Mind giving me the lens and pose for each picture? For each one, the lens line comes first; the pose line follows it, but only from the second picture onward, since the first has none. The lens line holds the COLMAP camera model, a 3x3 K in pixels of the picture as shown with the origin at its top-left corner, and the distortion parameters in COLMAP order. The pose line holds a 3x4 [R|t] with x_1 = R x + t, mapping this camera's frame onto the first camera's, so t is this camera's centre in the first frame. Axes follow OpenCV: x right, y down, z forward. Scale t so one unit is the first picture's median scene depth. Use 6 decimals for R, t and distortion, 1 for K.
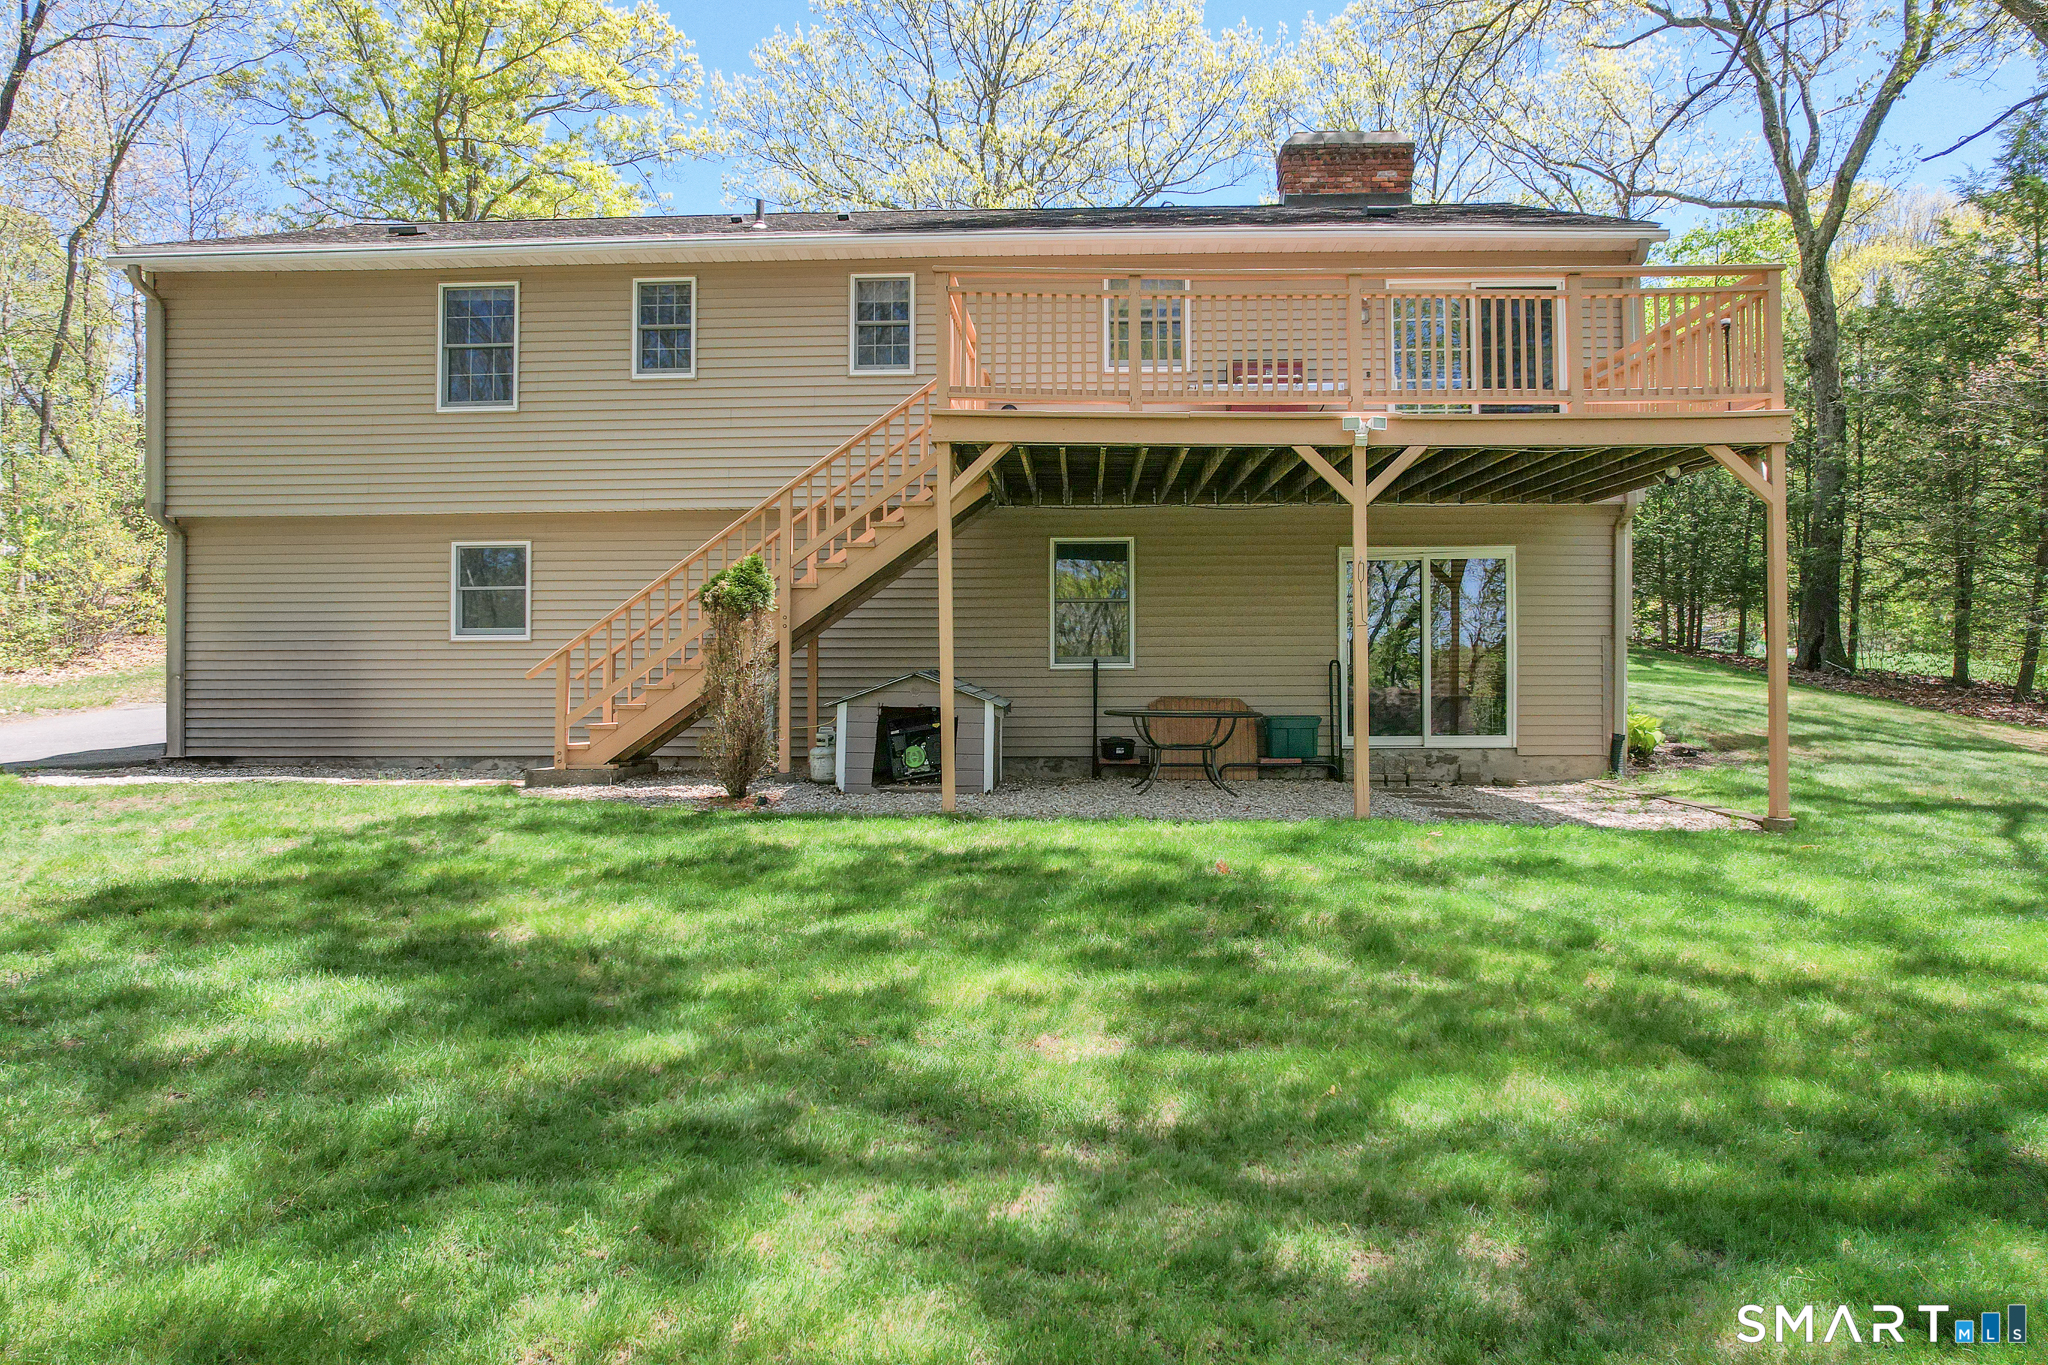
lens RADIAL K [[1283.0, 0, 1034.3], [0, 1283.0, 676.4], [0, 0, 1]] dist [-0.063761, 0.052430]
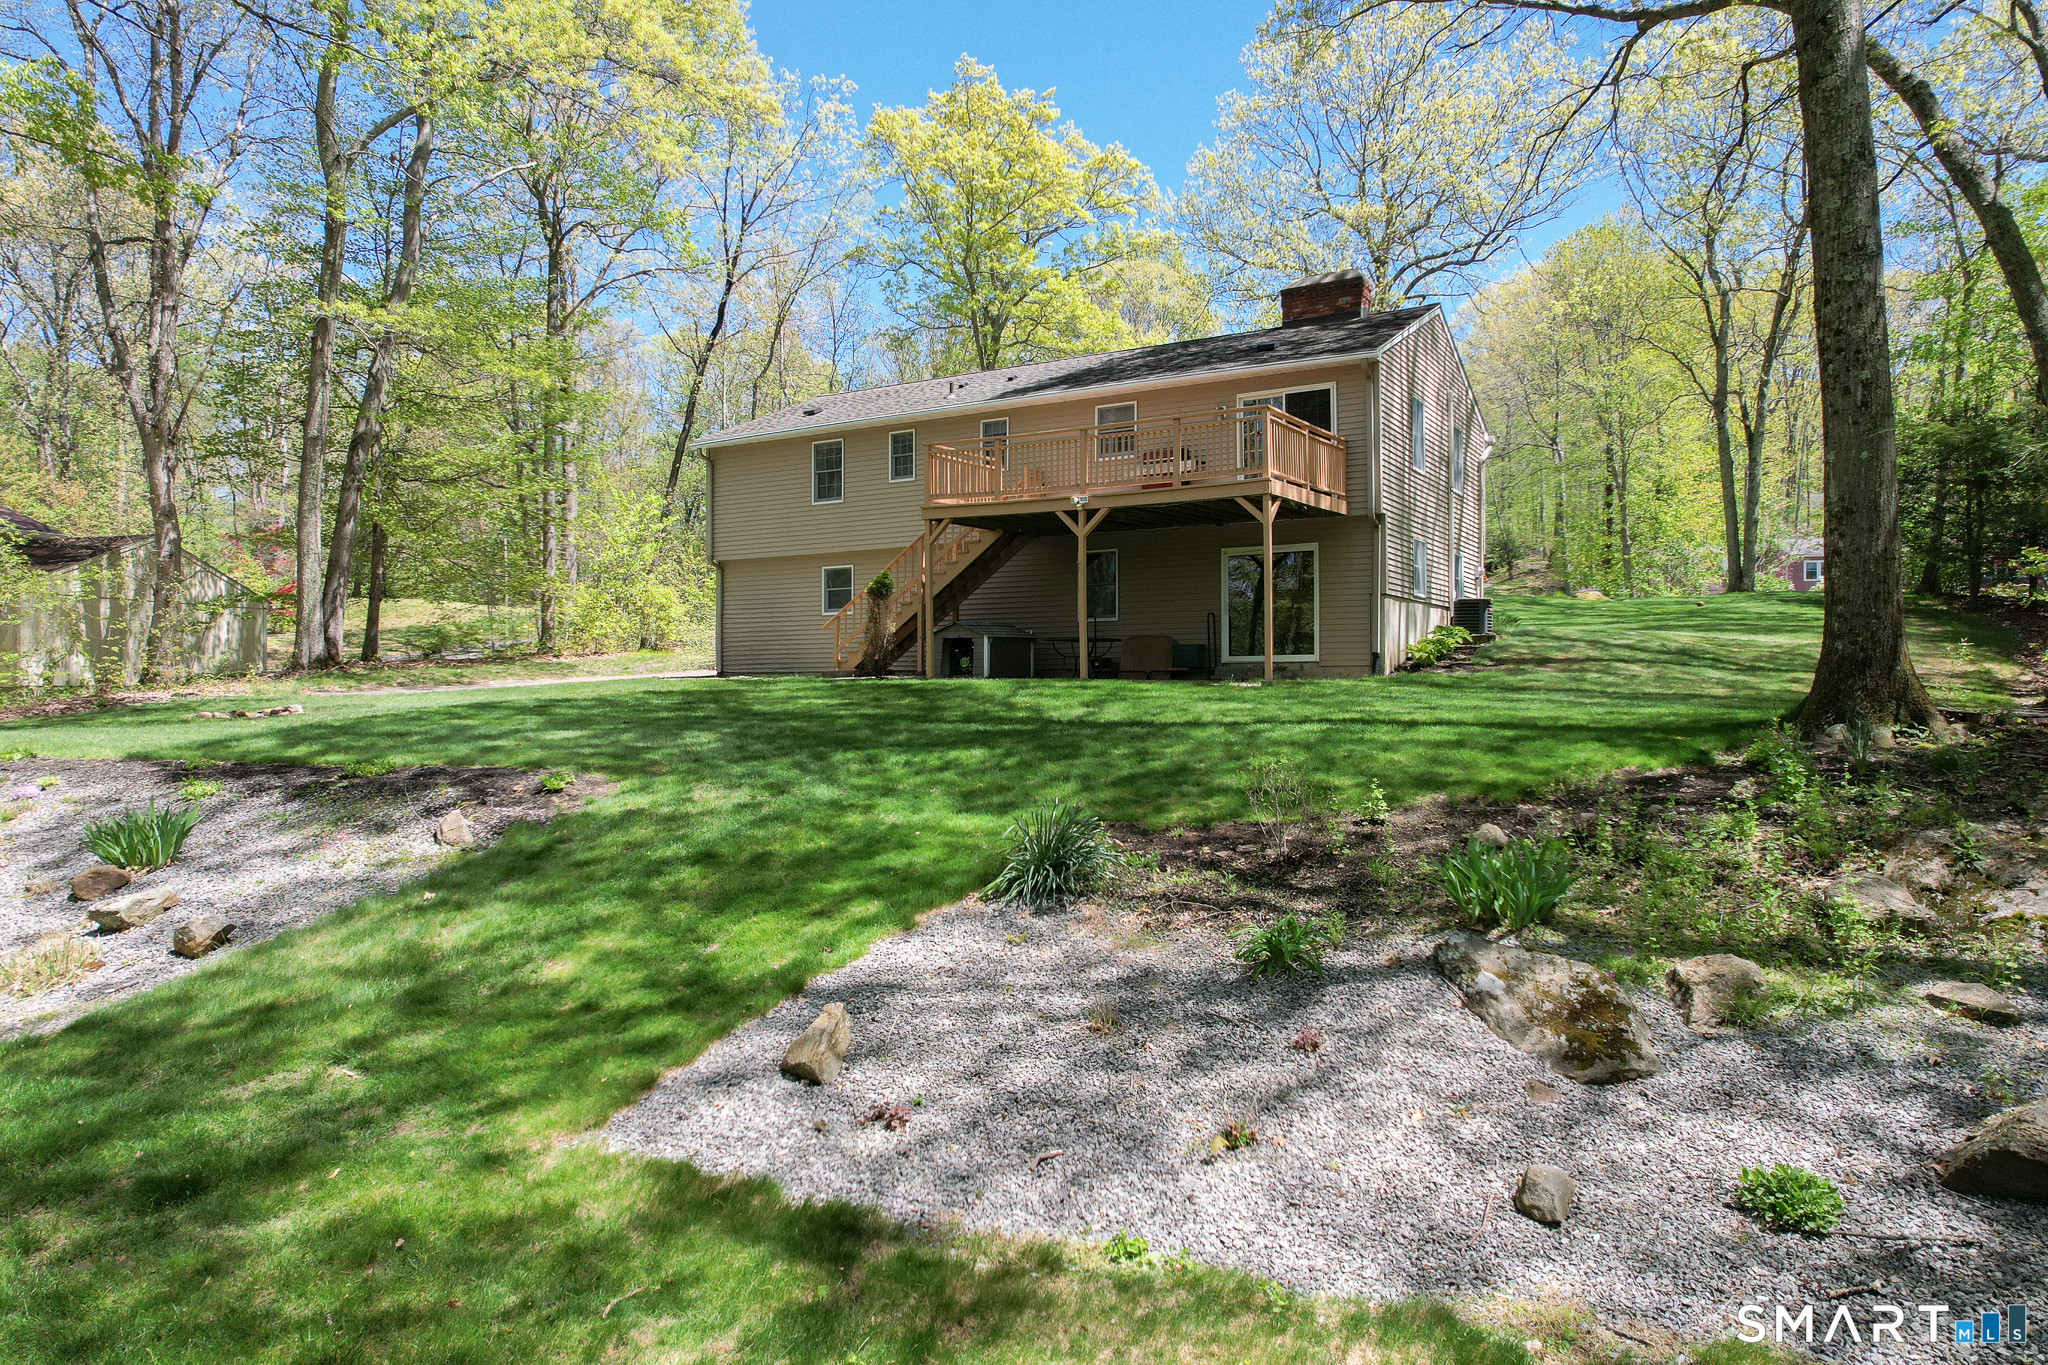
lens RADIAL K [[1283.0, 0, 1034.3], [0, 1283.0, 676.4], [0, 0, 1]] dist [-0.063761, 0.052430]
pose [[0.874831, -0.002462, -0.484422, 0.866534], [0.004276, 0.999987, 0.002639, 0.068977], [0.484409, -0.004380, 0.874831, -0.666963]]
